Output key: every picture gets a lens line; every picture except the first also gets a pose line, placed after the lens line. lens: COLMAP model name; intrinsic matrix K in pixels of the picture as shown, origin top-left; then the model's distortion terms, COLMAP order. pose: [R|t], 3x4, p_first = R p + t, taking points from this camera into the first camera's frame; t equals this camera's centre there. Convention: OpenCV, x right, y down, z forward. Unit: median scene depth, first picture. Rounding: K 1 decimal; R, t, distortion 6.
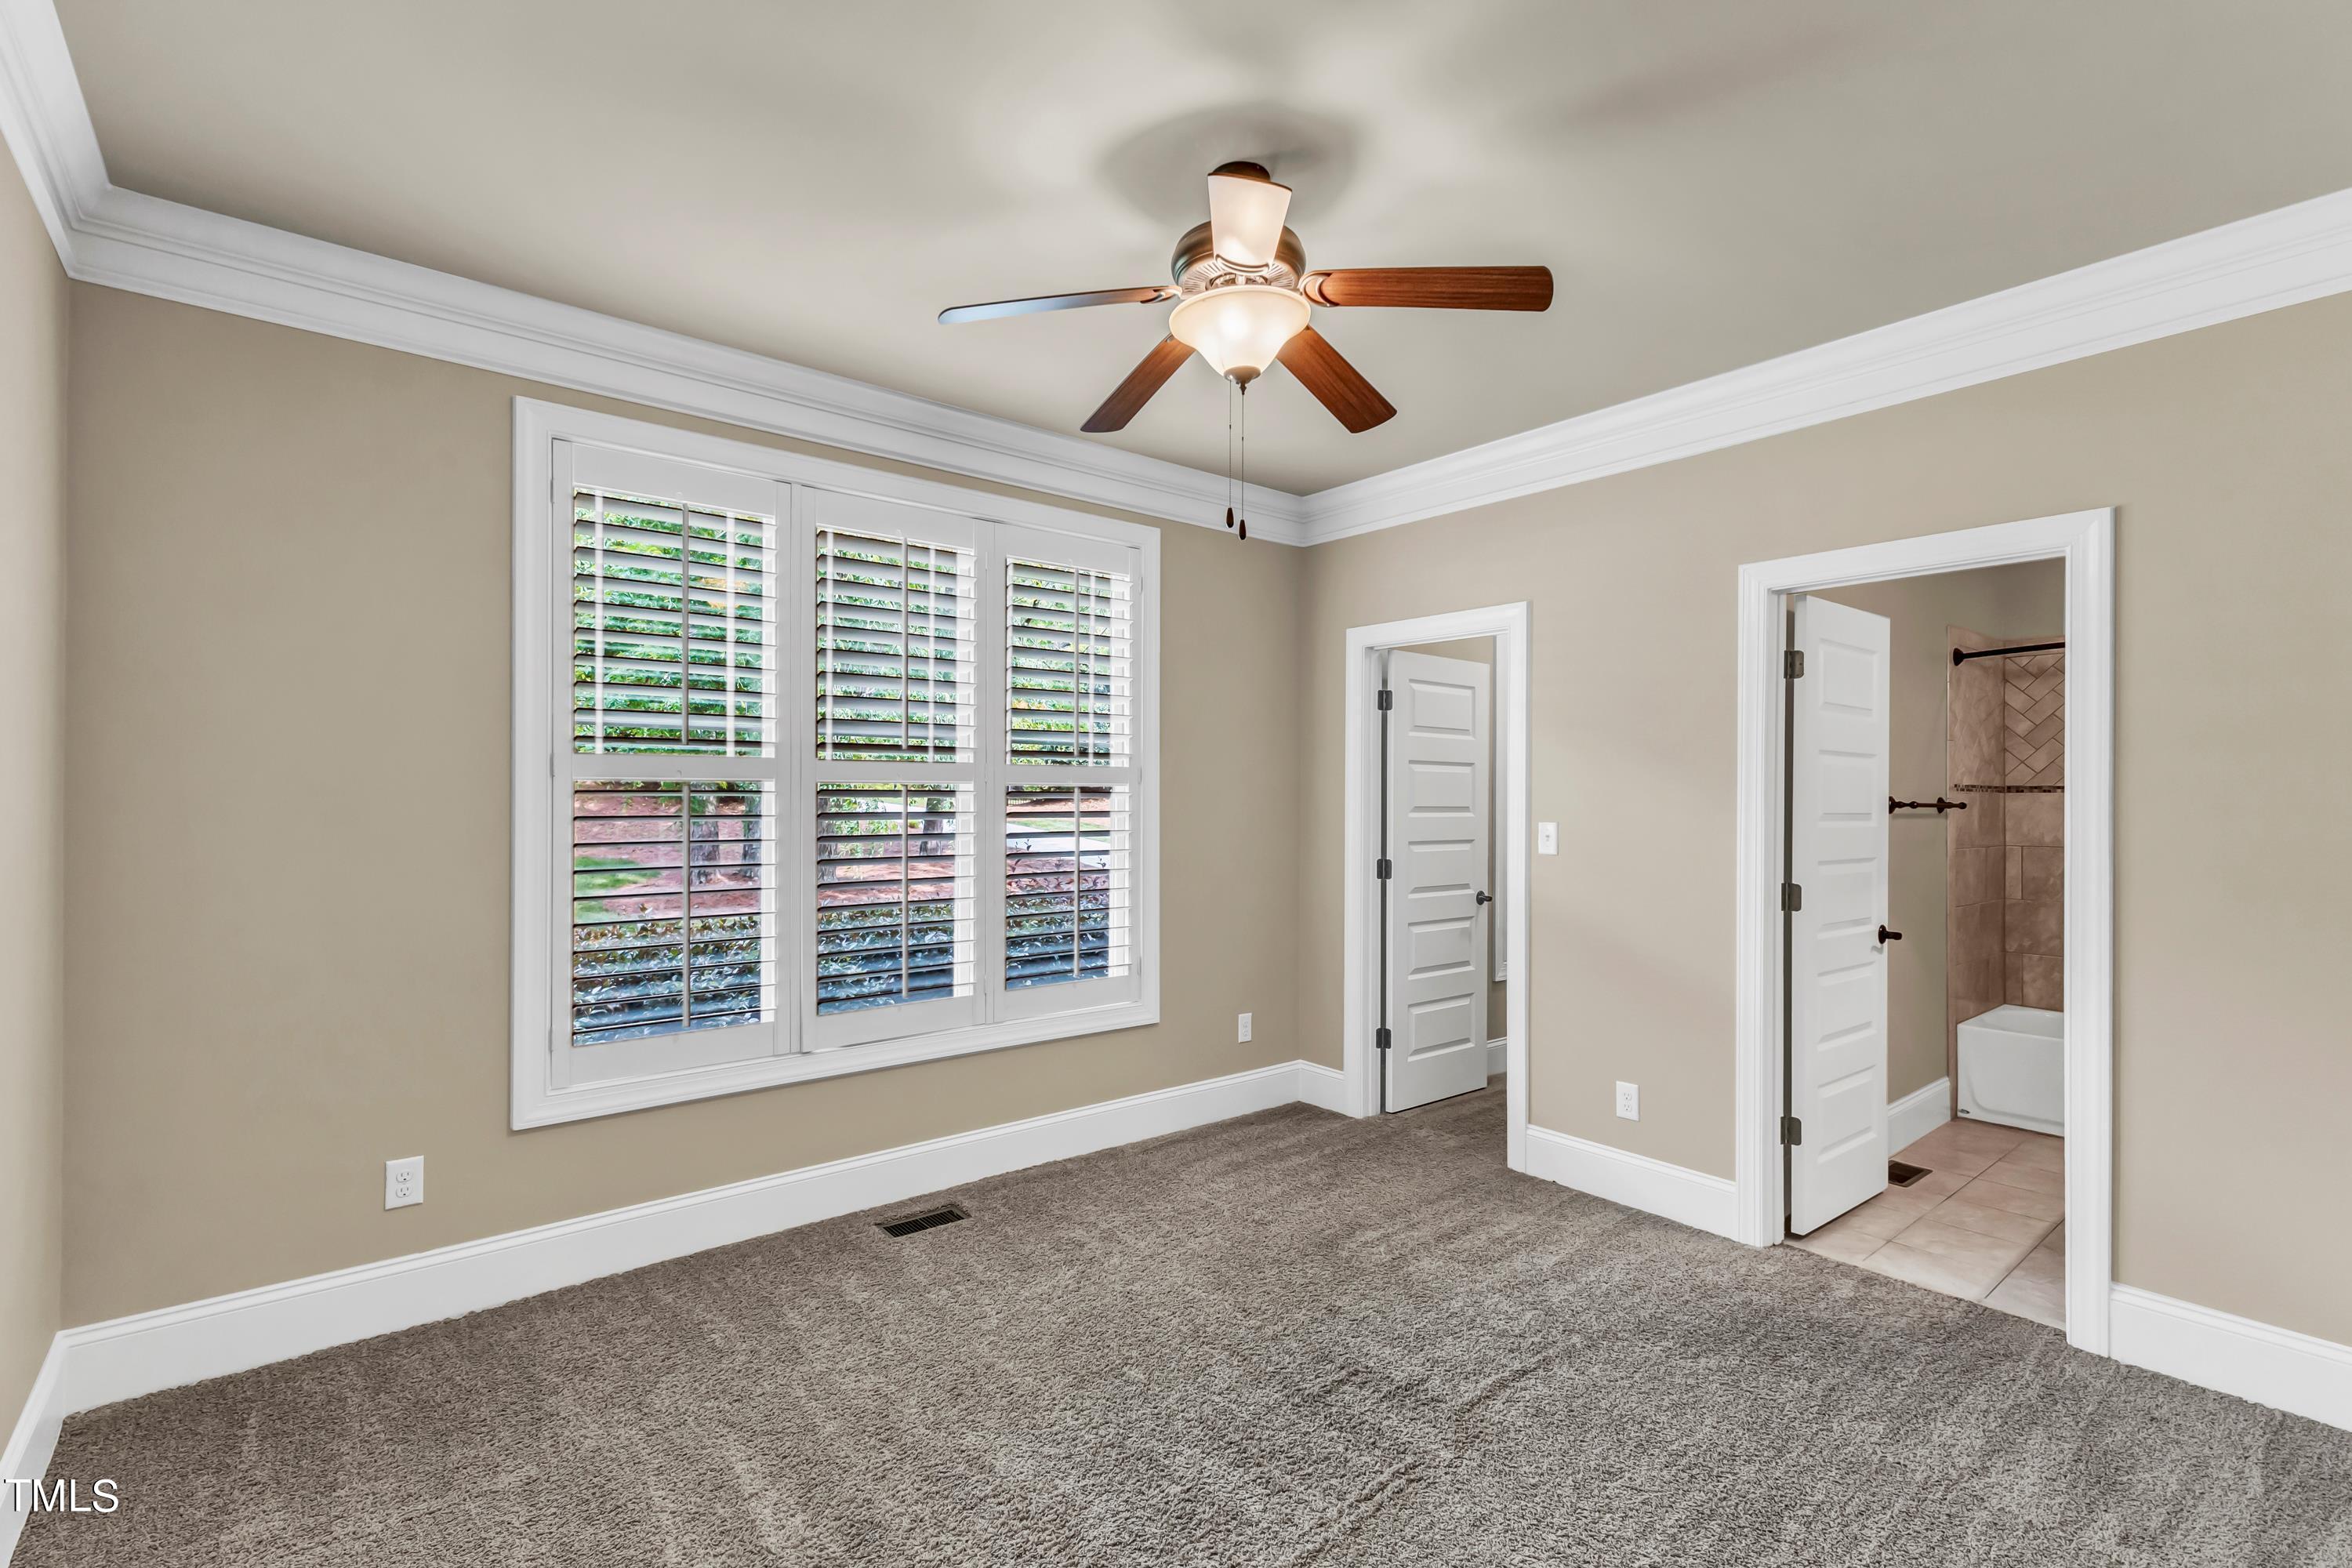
lens RADIAL K [[1074.2, 0, 1172.7], [0, 1074.2, 793.1], [0, 0, 1]] dist [0.003085, 0.000784]
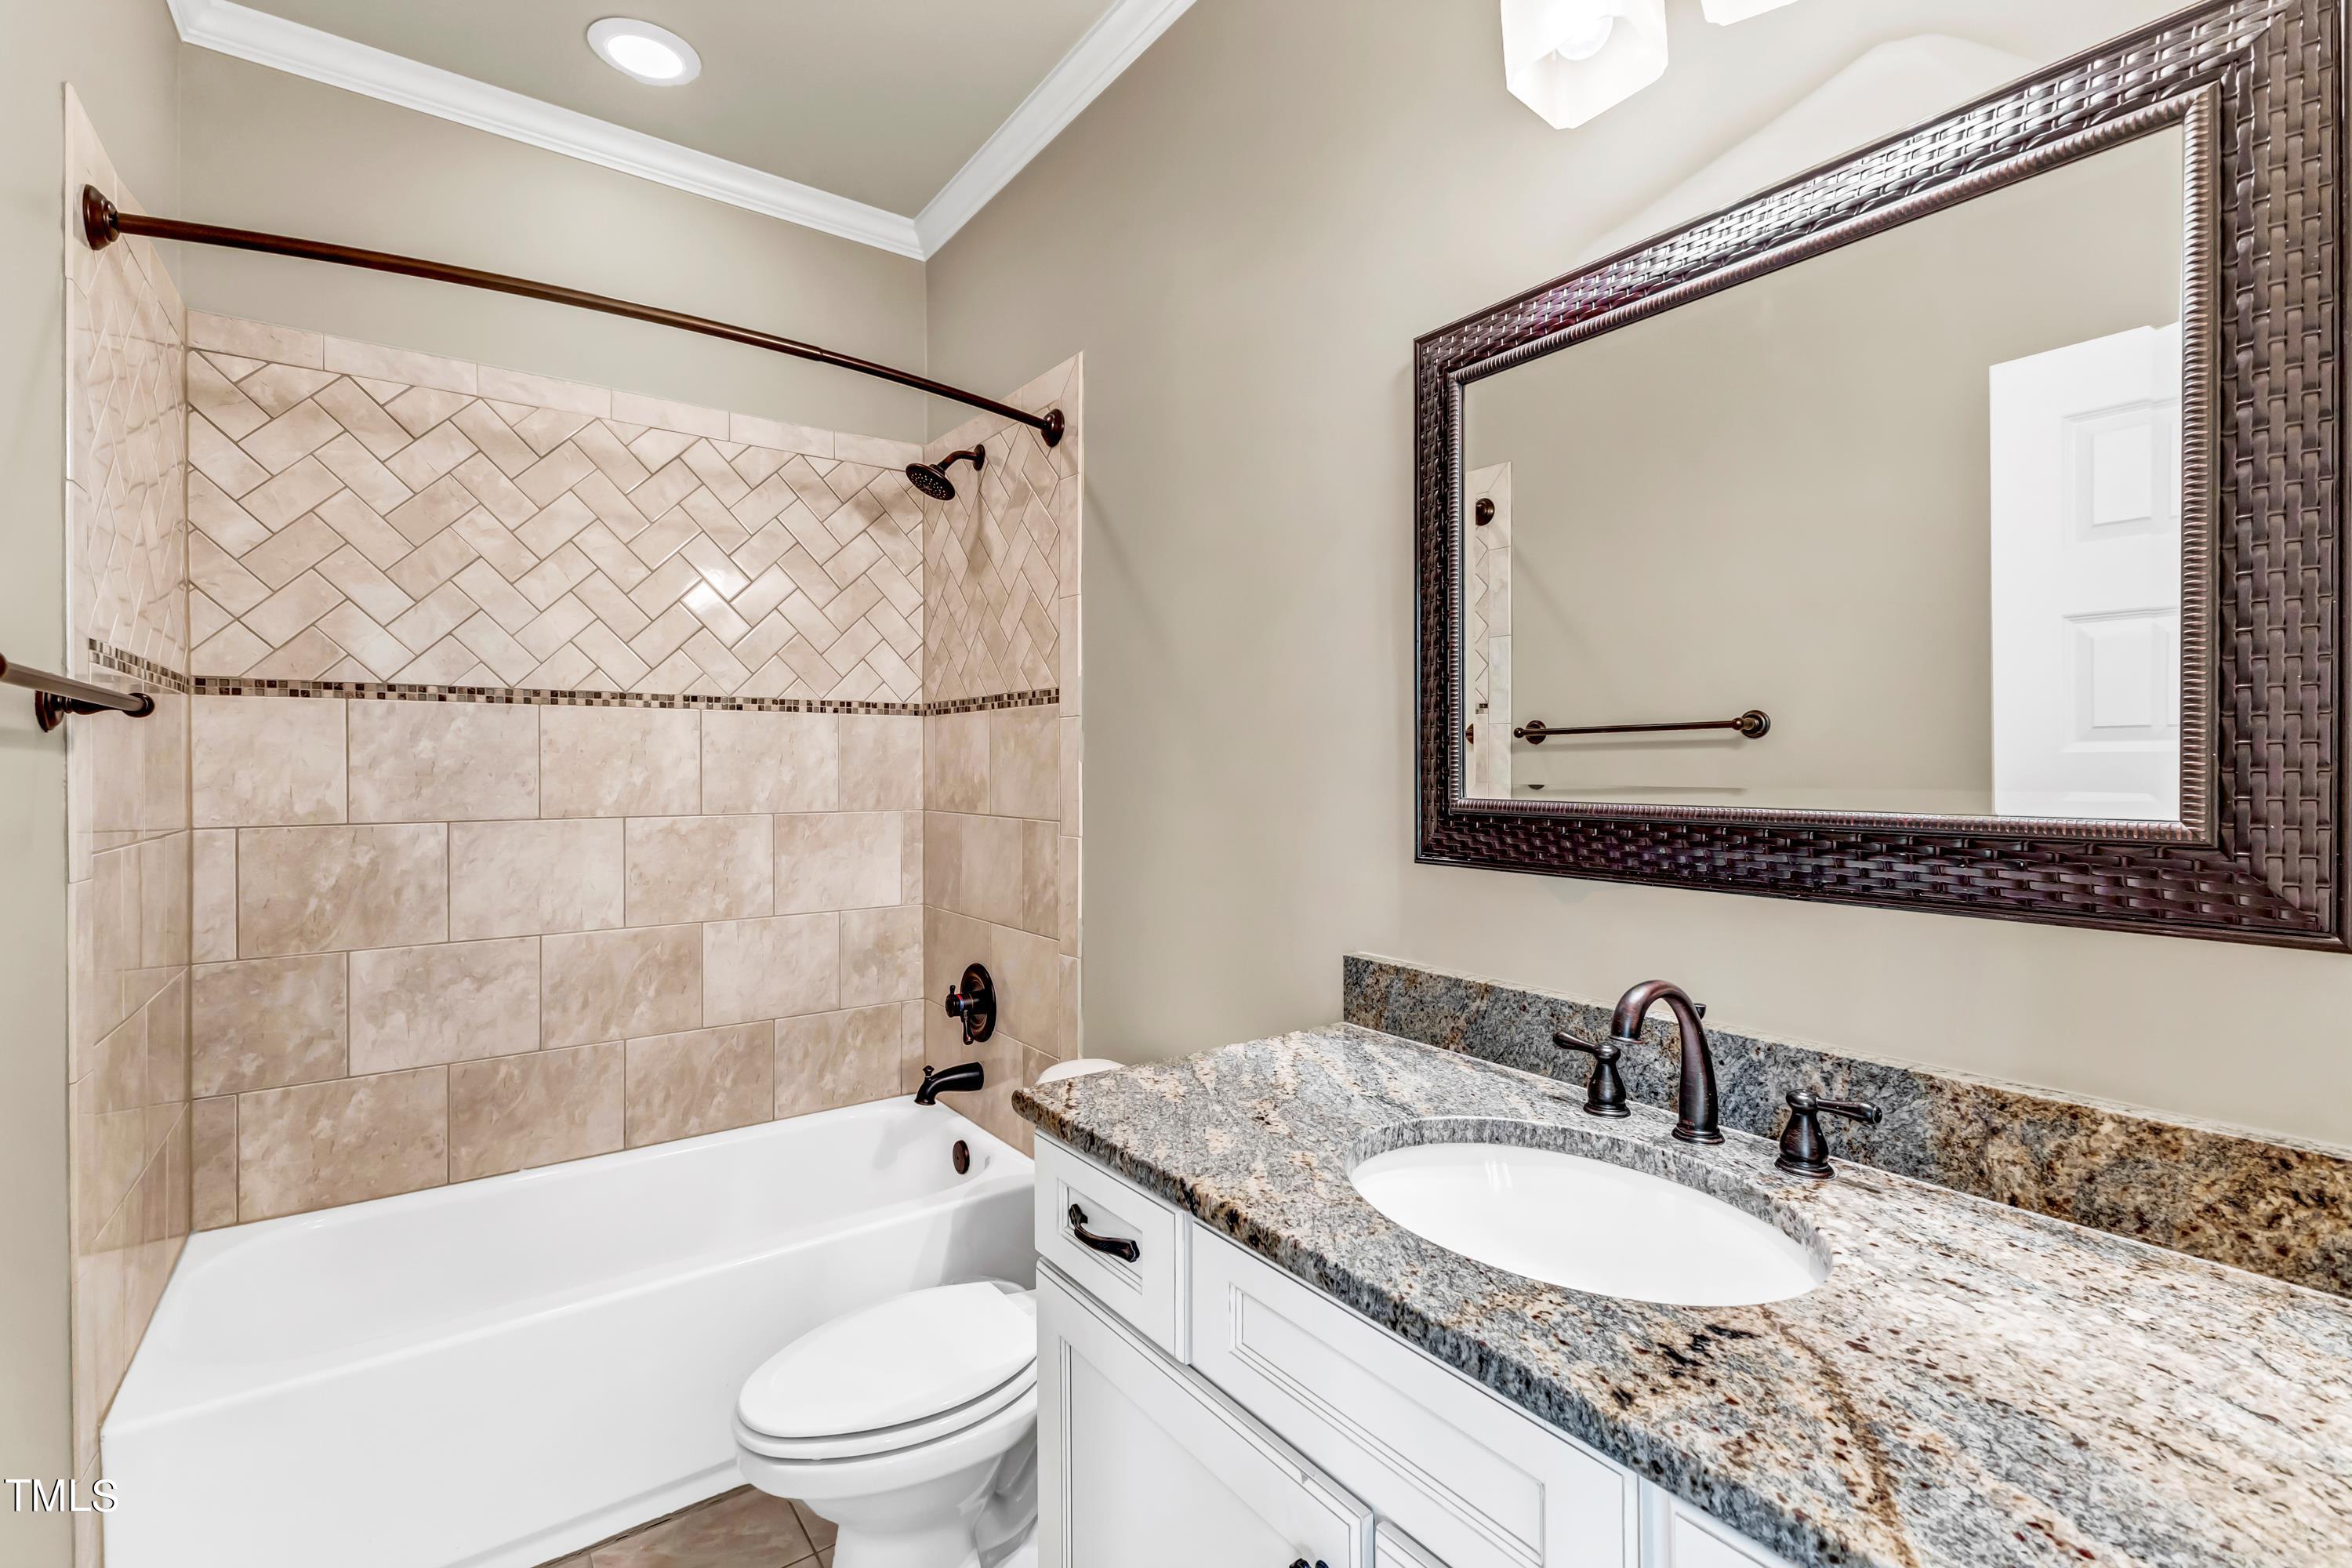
lens RADIAL K [[1074.2, 0, 1174.7], [0, 1074.2, 773.7], [0, 0, 1]] dist [0.003085, 0.000784]
pose [[0.060134, -0.008962, 0.998150, 0.409515], [-0.003428, 0.999952, 0.009185, 0.024157], [-0.998184, -0.003974, 0.060100, 0.627599]]
